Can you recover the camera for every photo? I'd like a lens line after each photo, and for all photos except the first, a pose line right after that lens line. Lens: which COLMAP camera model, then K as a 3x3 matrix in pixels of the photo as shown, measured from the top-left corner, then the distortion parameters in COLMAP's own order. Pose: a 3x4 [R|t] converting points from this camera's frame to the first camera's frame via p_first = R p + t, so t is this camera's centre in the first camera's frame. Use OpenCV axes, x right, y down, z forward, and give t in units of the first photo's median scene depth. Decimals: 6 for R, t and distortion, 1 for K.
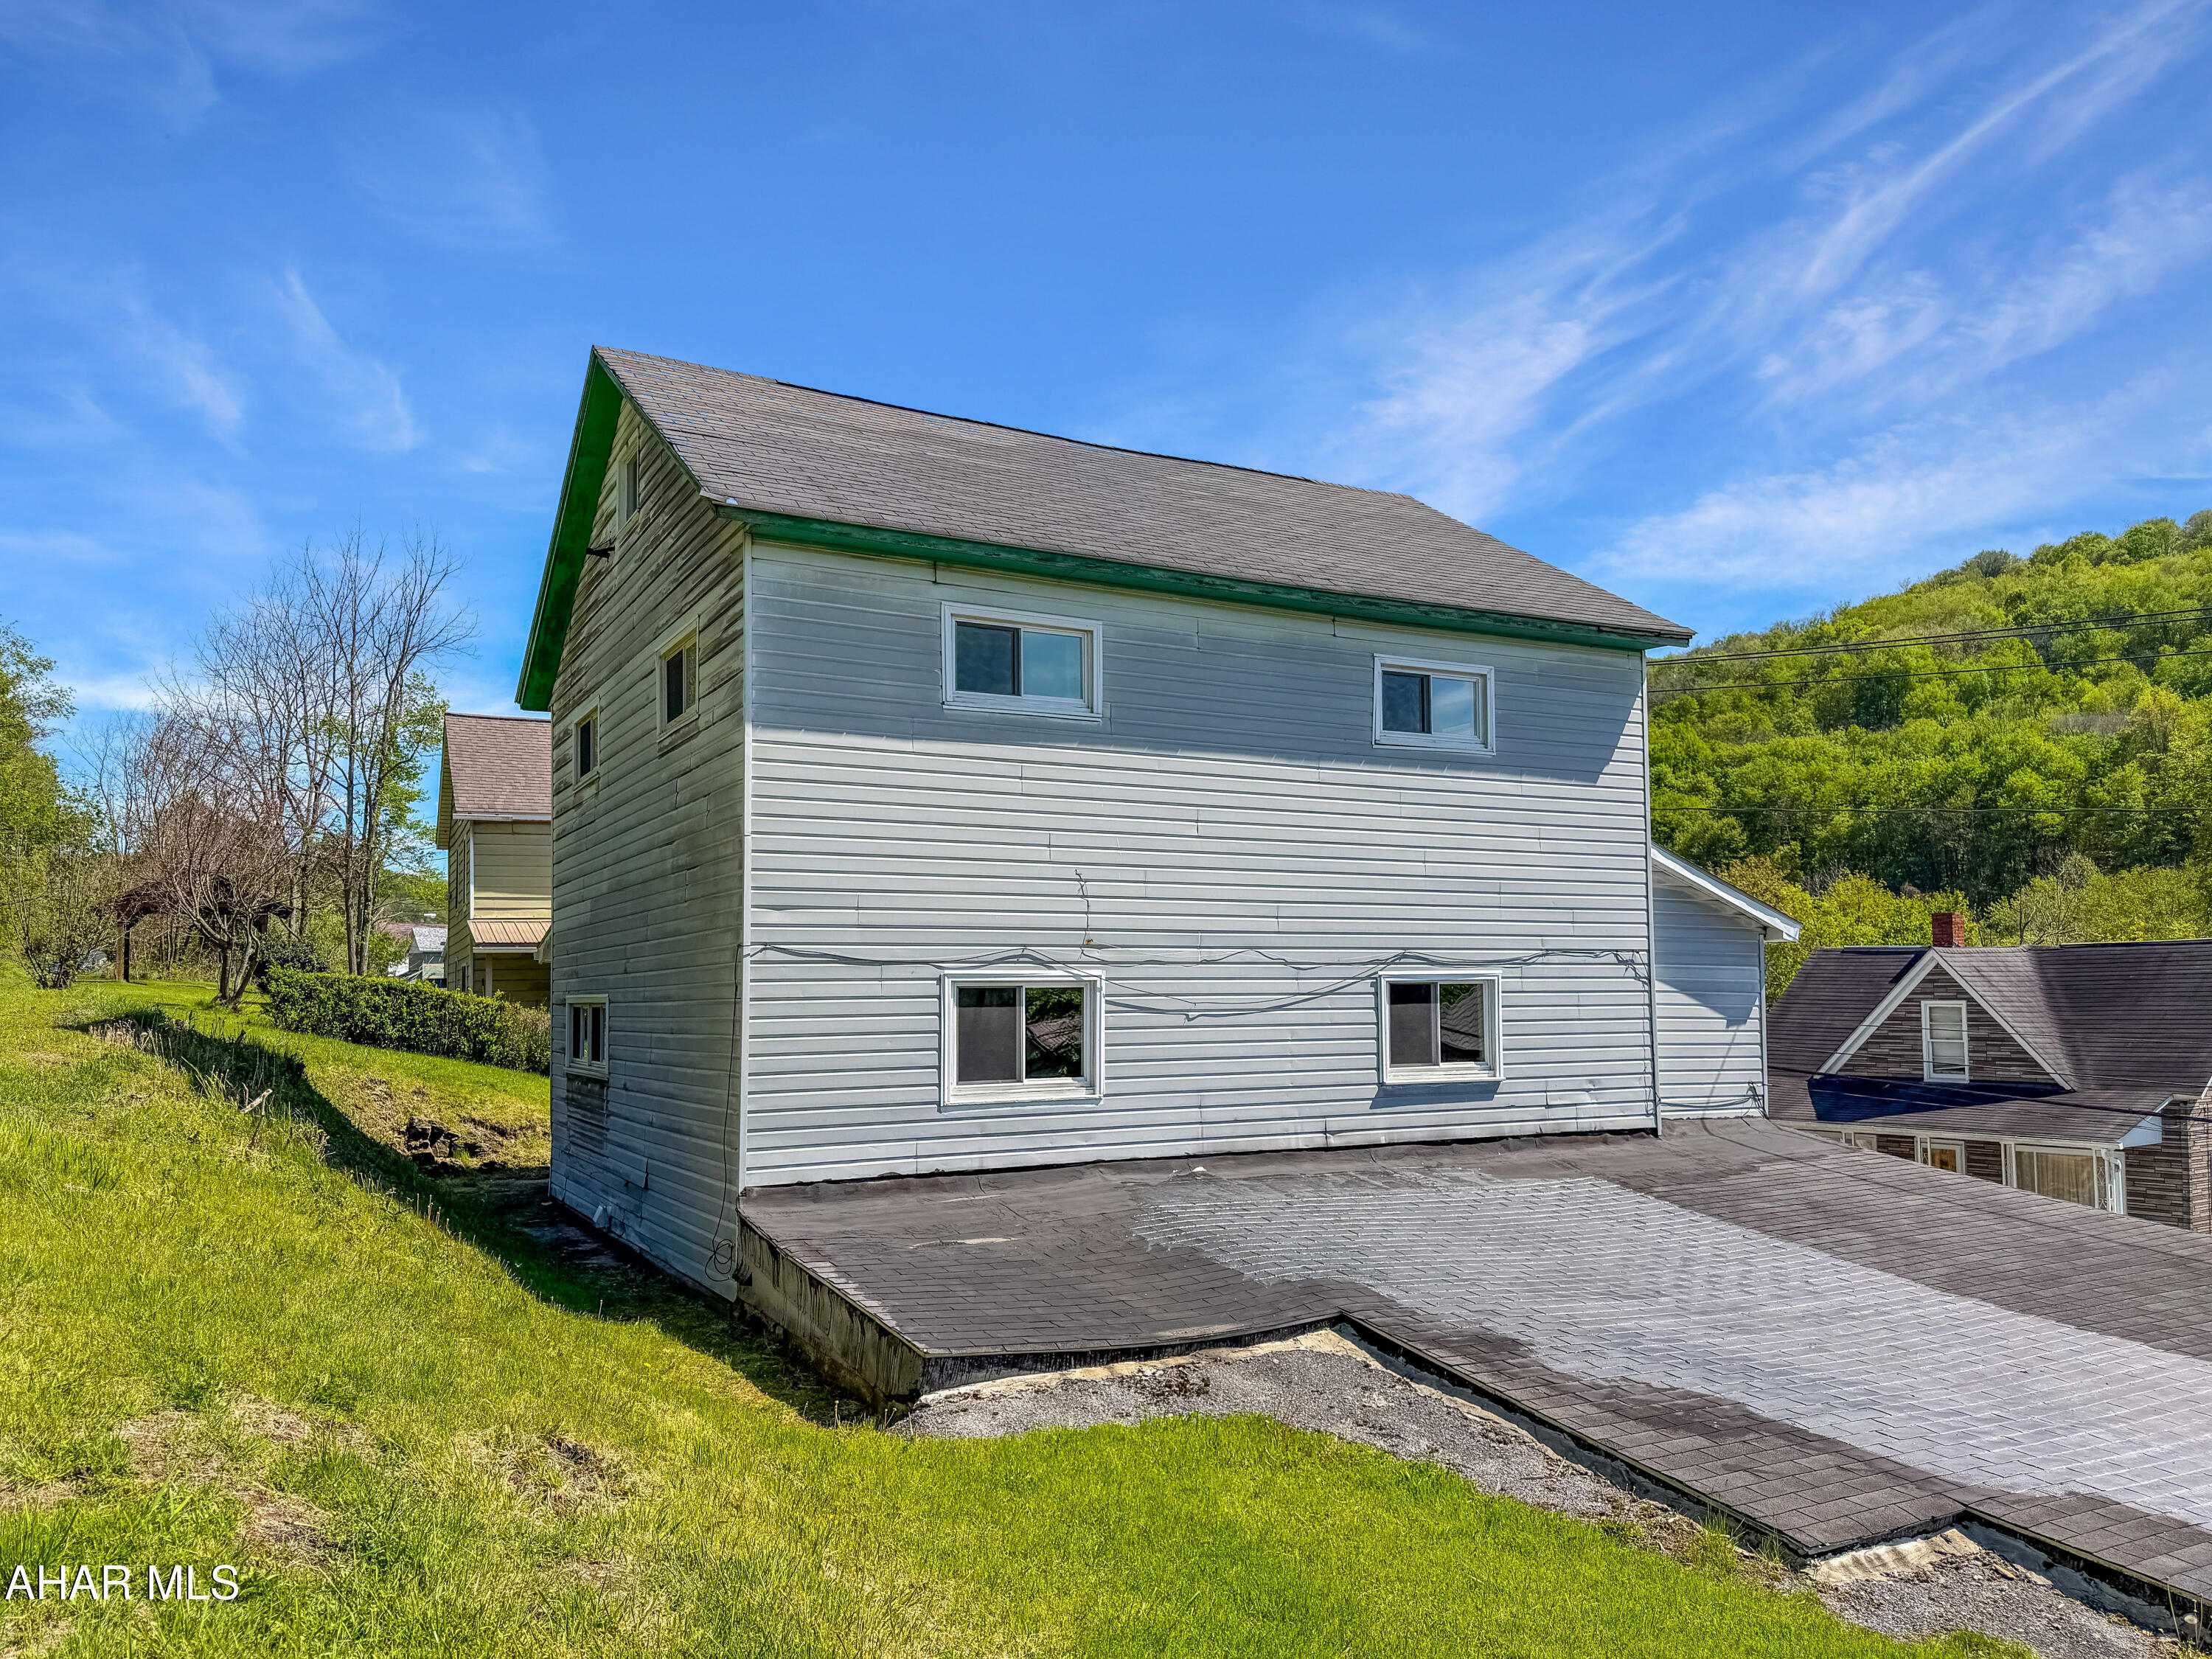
lens RADIAL K [[1574.5, 0, 1106.0], [0, 1574.5, 829.5], [0, 0, 1]] dist [0.099295, -0.160748]
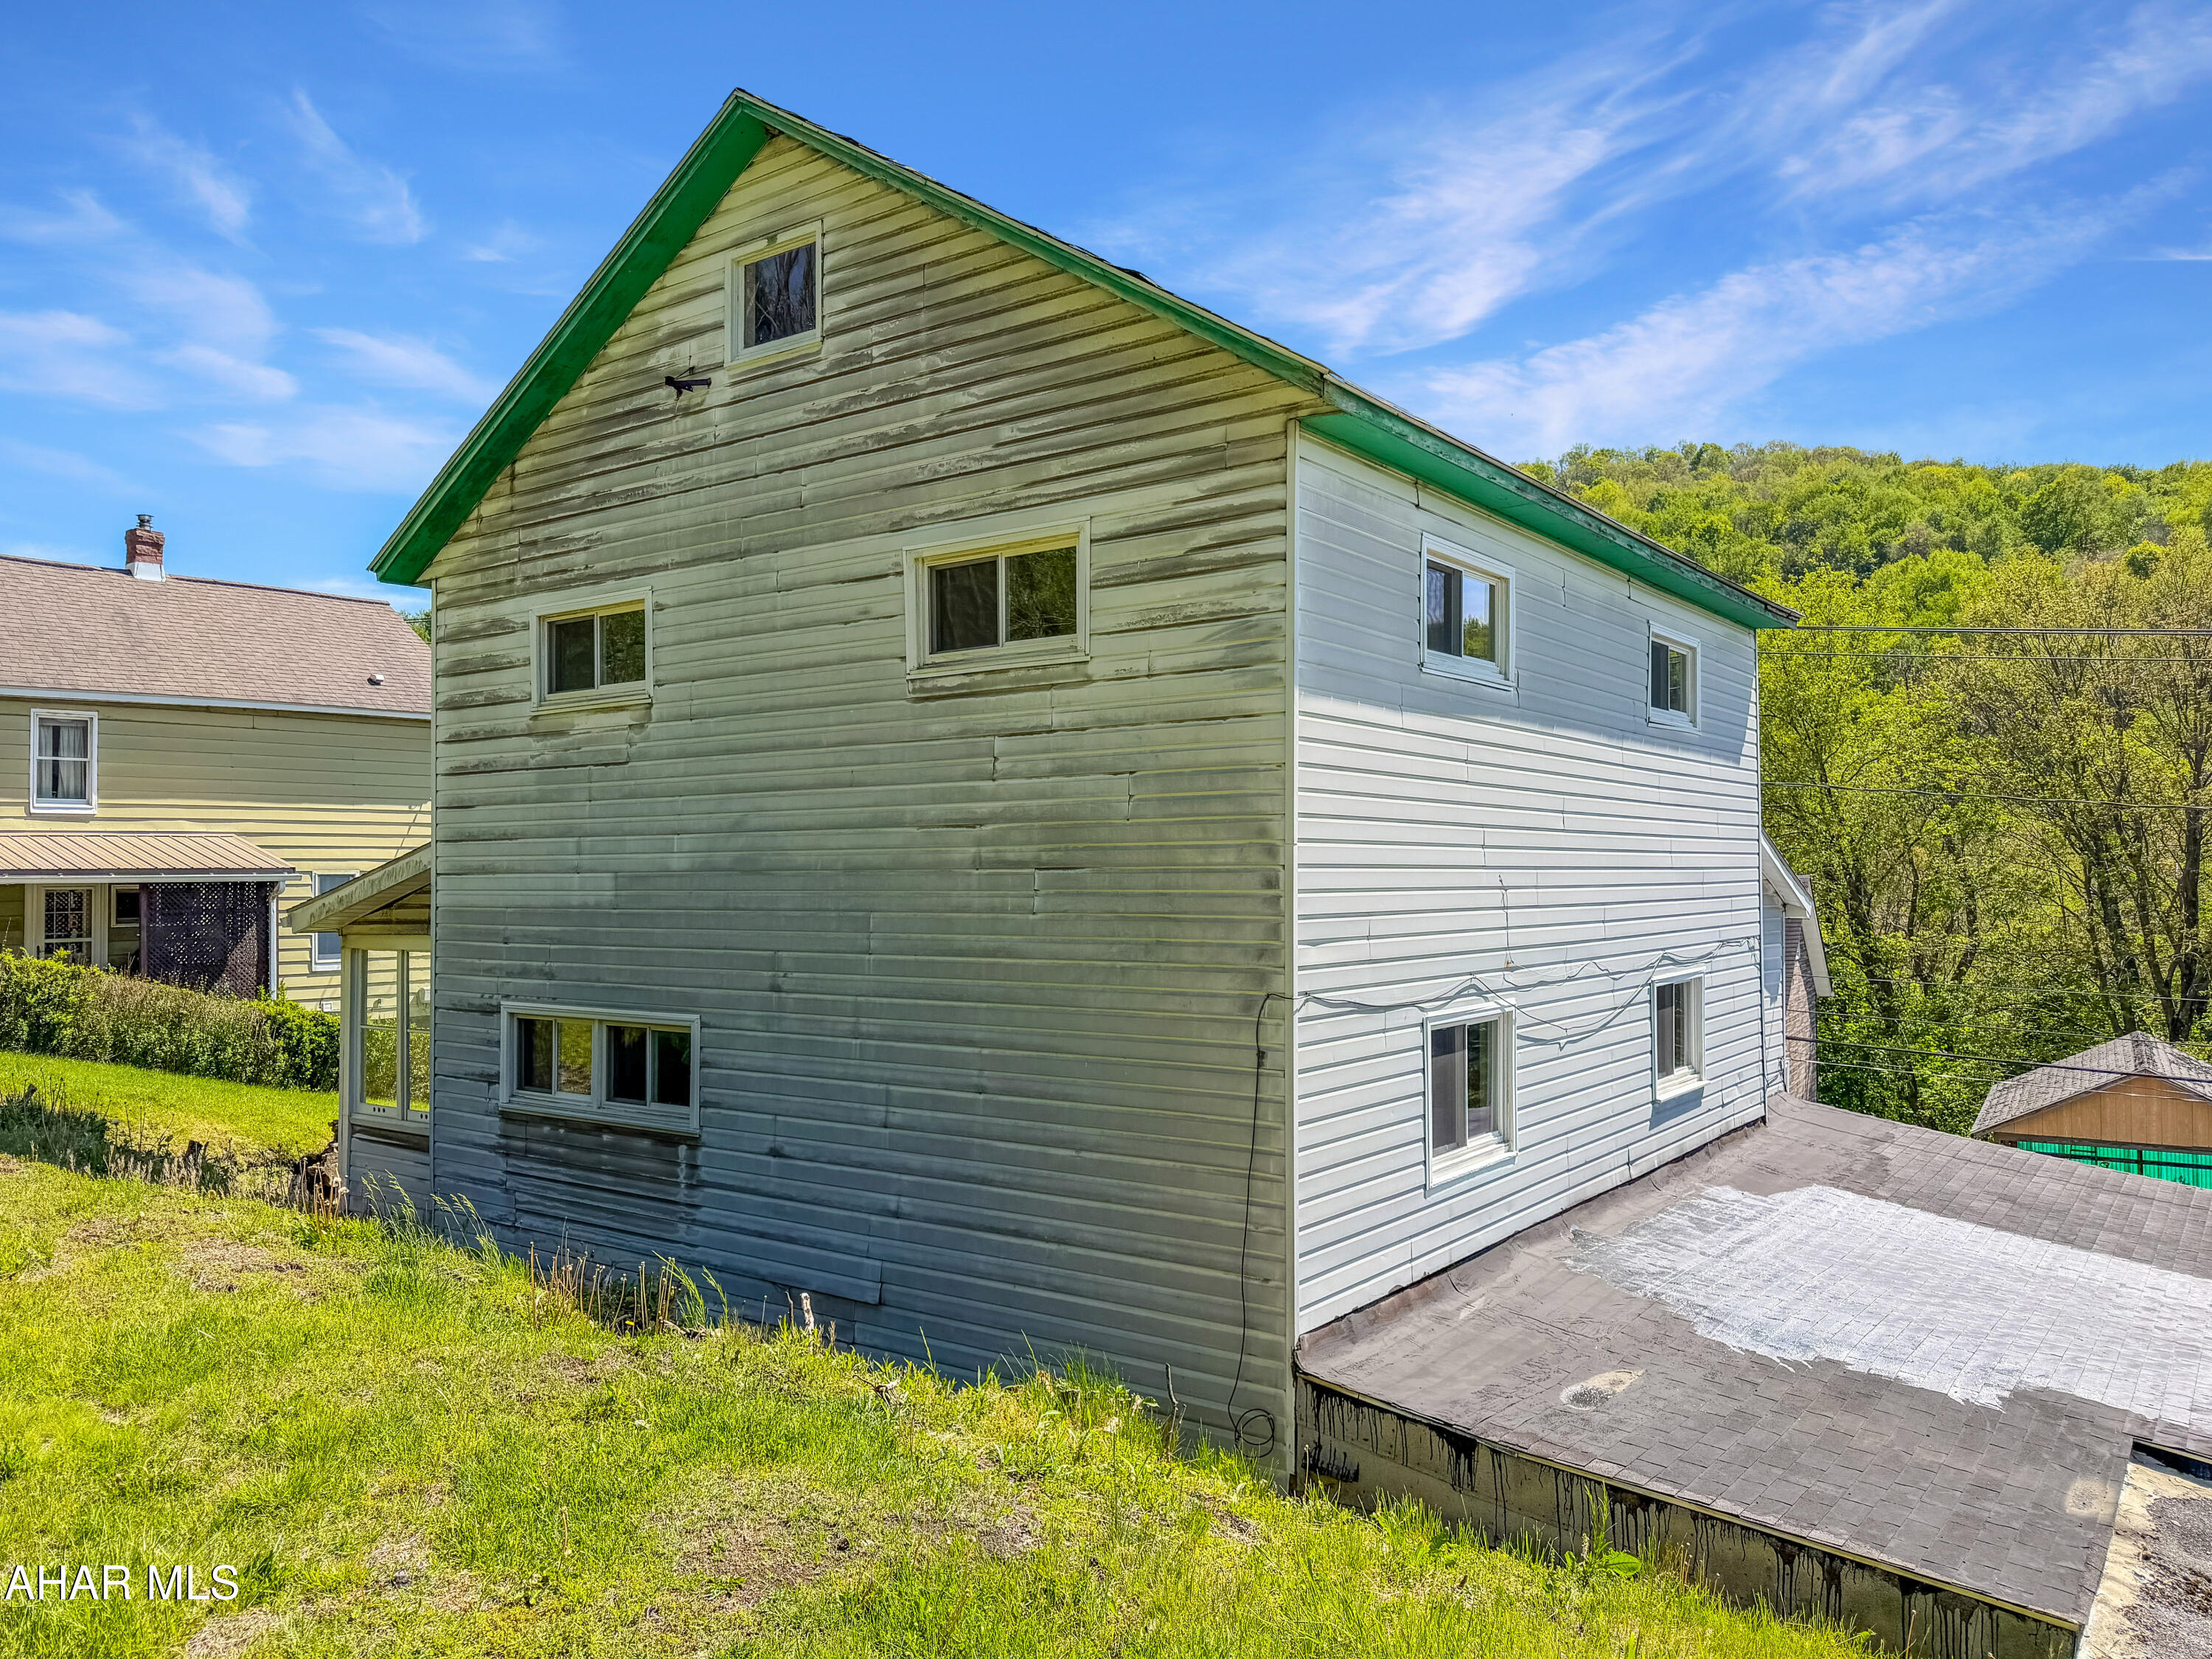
lens RADIAL K [[1569.0, 0, 1052.0], [0, 1569.0, 759.2], [0, 0, 1]] dist [0.102663, -0.160287]
pose [[0.907026, 0.034462, 0.419663, -0.573489], [-0.048696, 0.998543, 0.023249, -0.041892], [-0.418250, -0.041523, 0.907382, 0.363508]]
